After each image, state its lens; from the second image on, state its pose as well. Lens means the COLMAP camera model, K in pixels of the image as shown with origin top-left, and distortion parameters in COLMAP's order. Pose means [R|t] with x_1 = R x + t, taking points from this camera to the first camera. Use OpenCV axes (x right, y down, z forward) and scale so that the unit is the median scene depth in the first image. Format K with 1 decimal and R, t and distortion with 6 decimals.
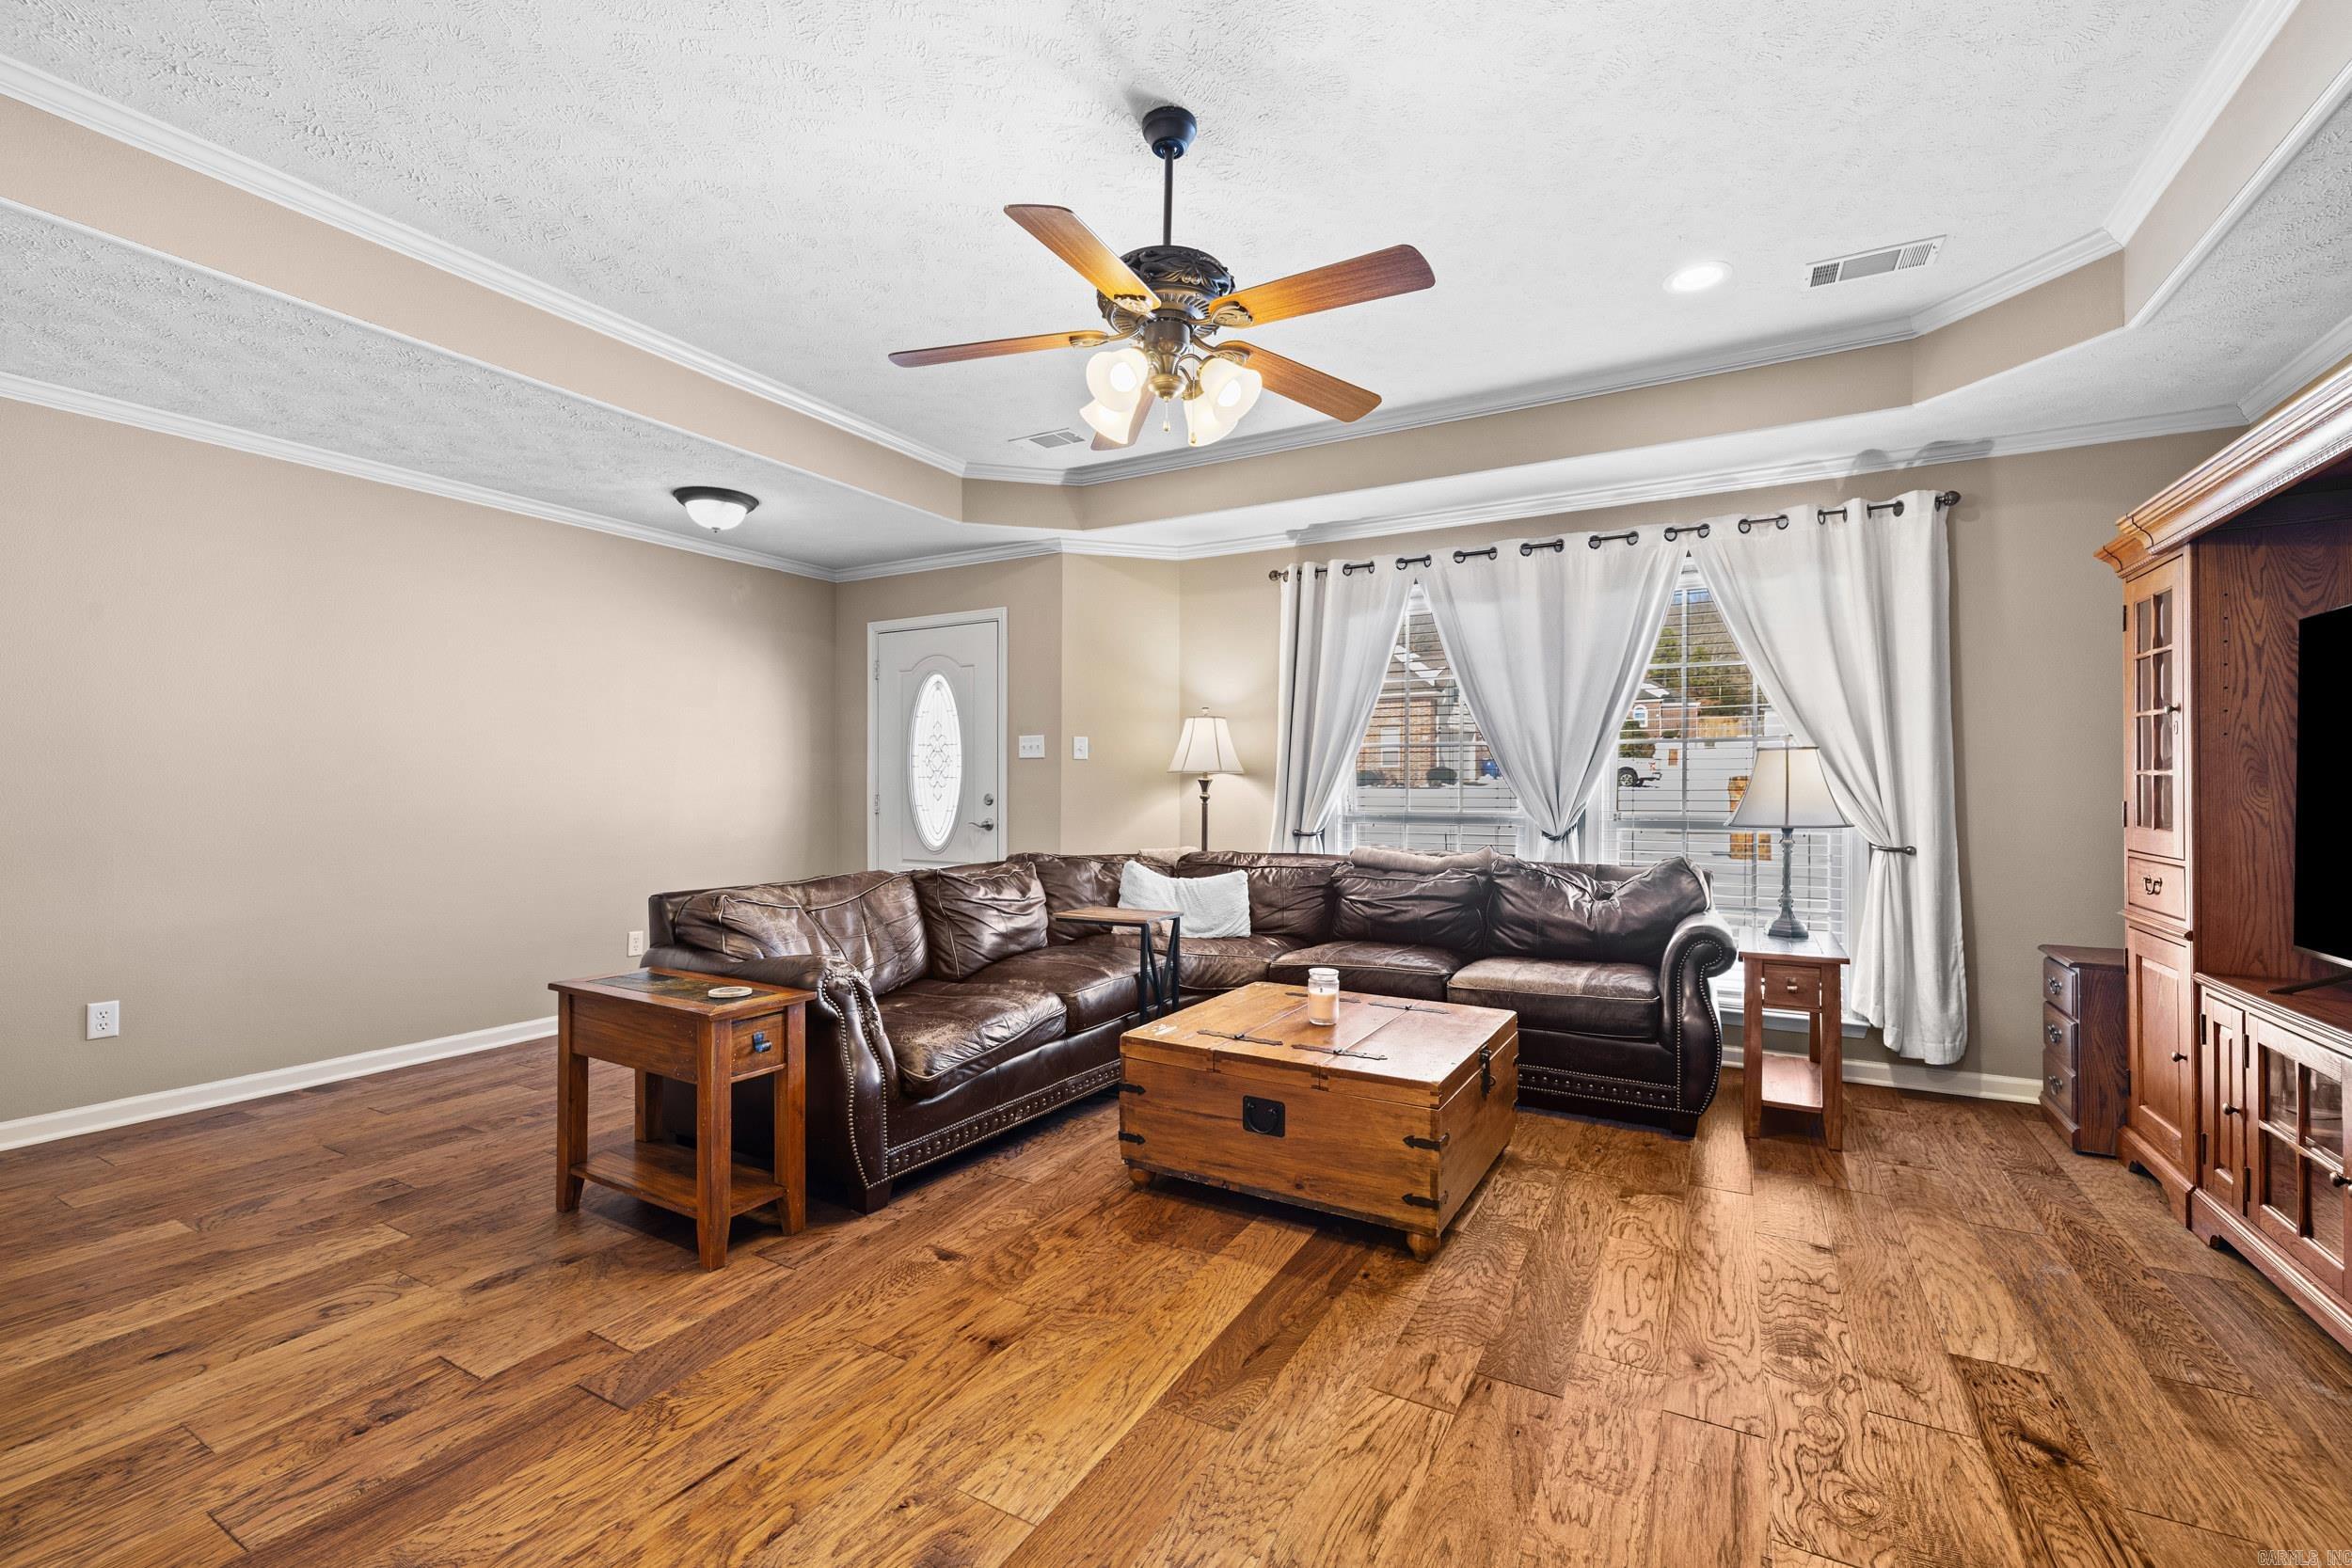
lens RADIAL K [[1000.1, 0, 1169.0], [0, 1000.1, 782.9], [0, 0, 1]] dist [-0.002291, 0.000456]
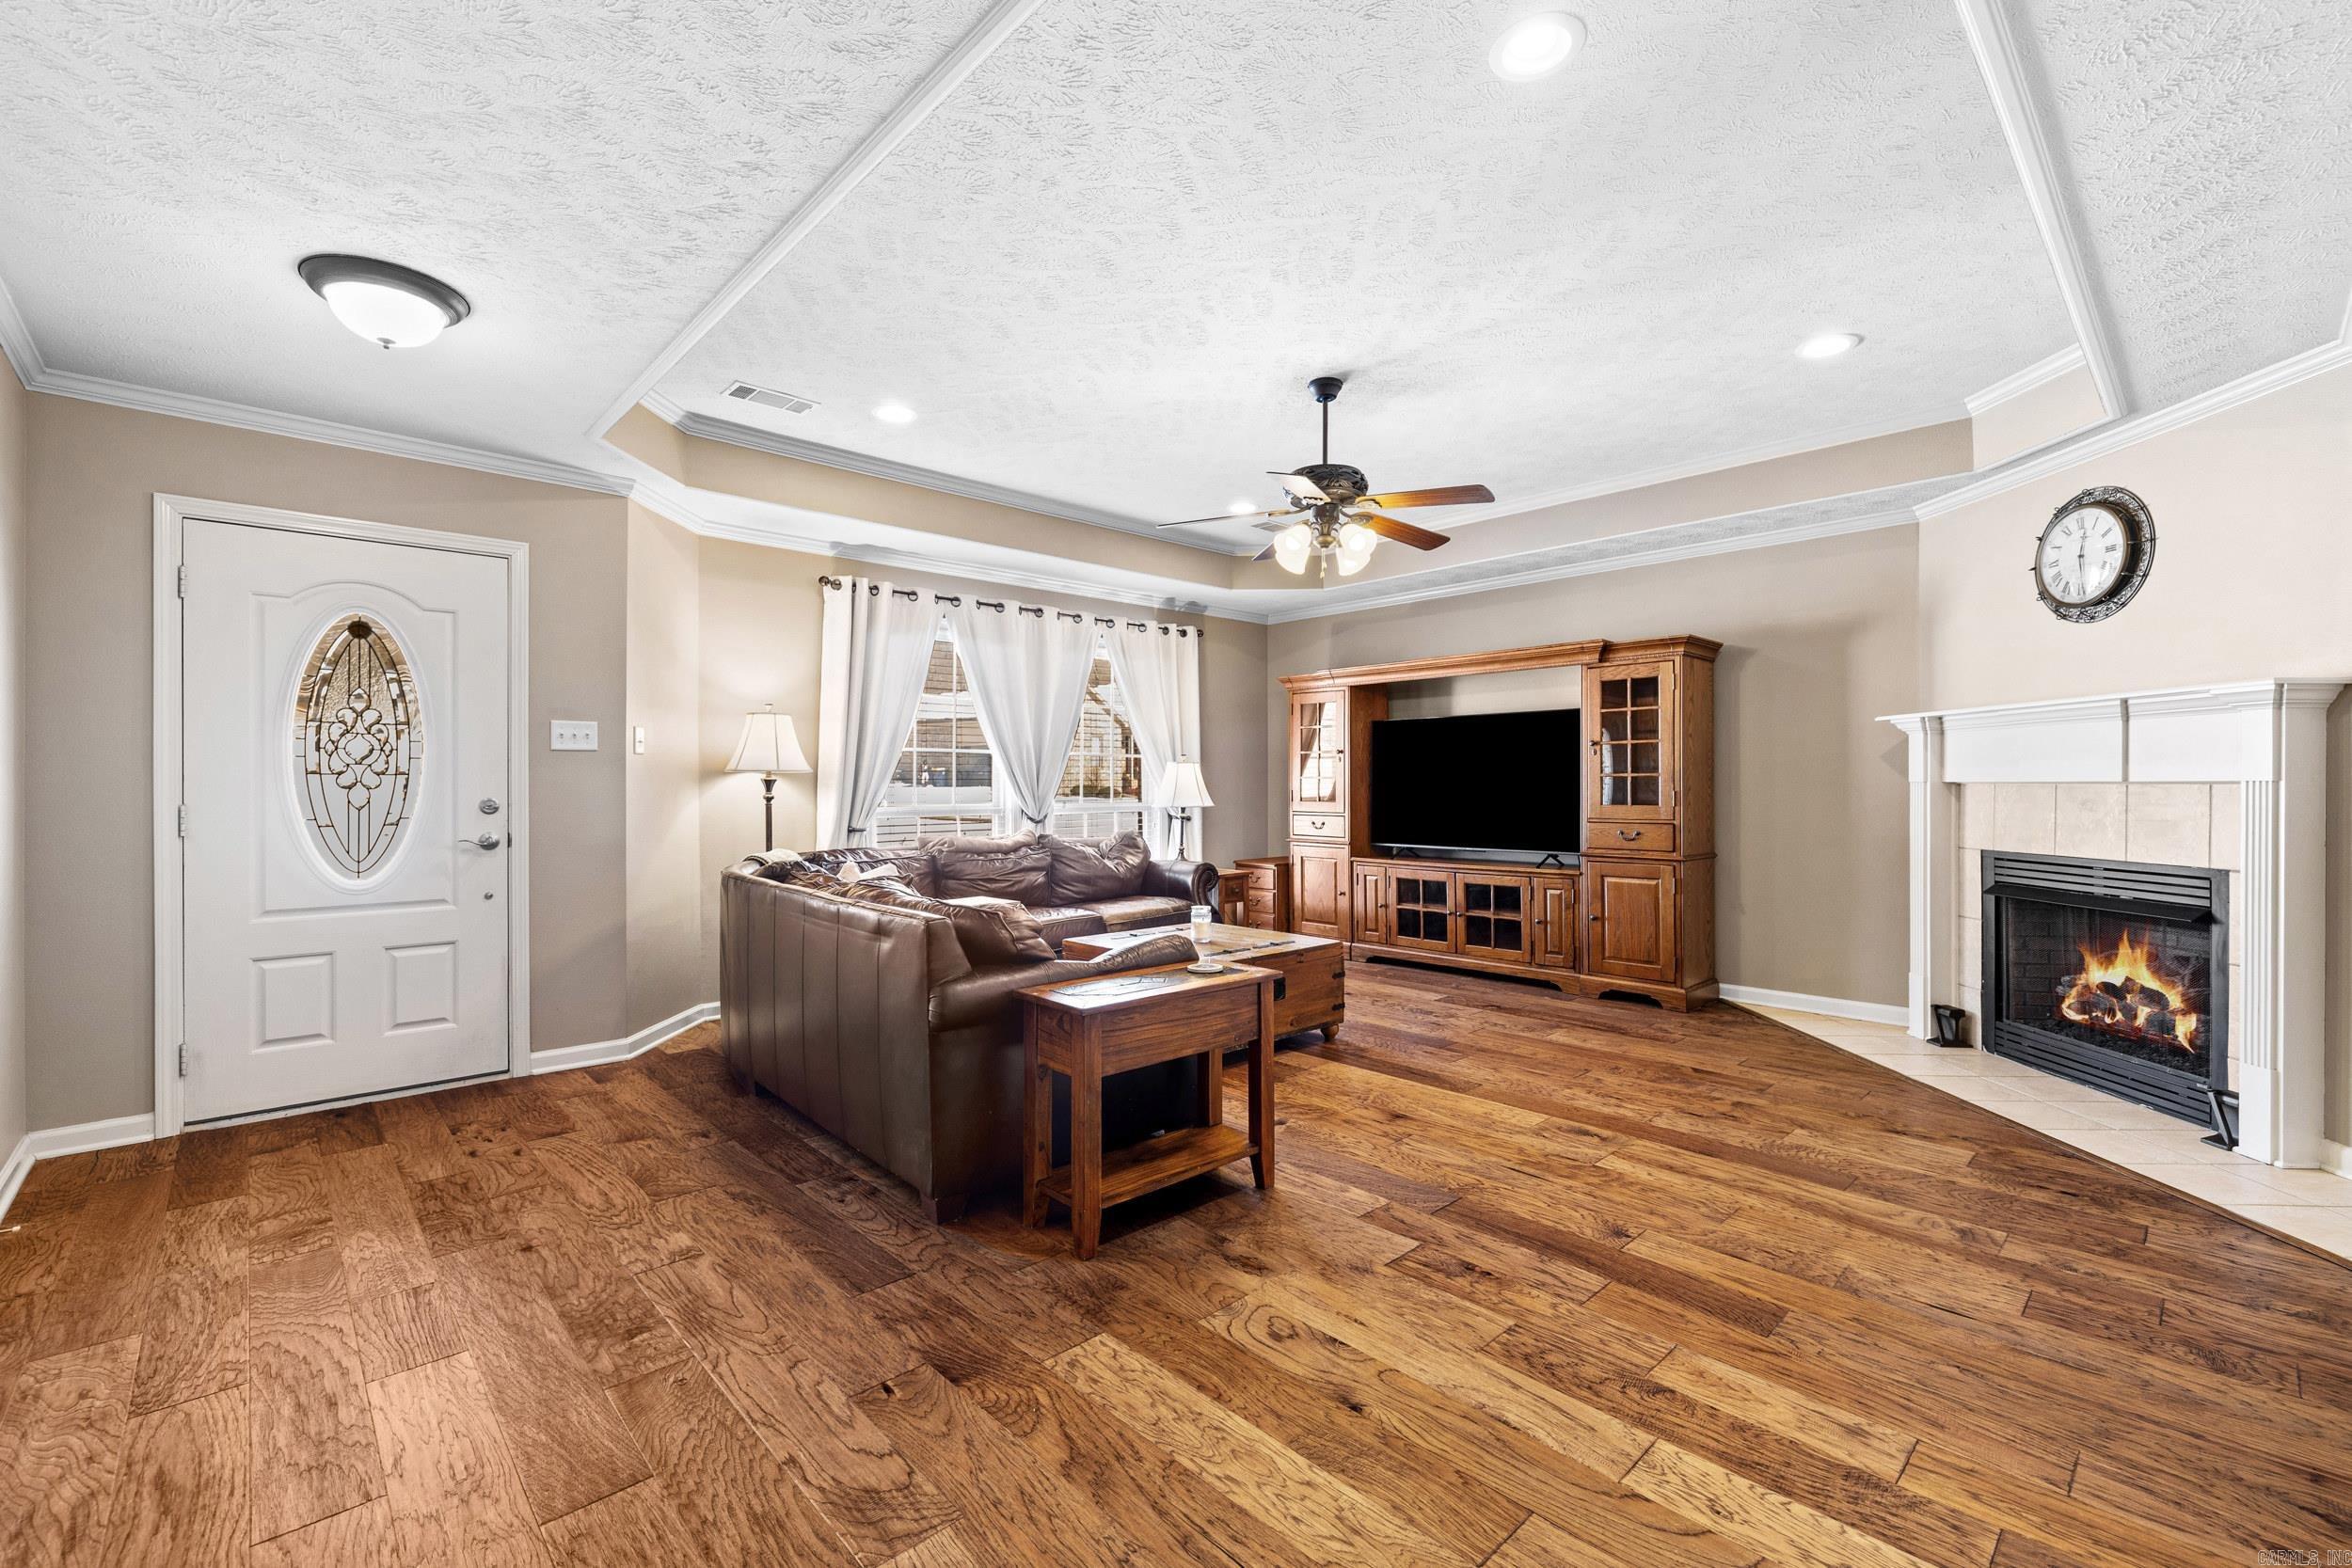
lens RADIAL K [[1000.1, 0, 1169.7], [0, 1000.1, 782.9], [0, 0, 1]] dist [-0.002291, 0.000456]
pose [[0.297666, -0.000626, 0.954670, -1.530363], [0.001089, 0.999999, 0.000316, 0.000807], [-0.954669, 0.000946, 0.297667, 0.702915]]
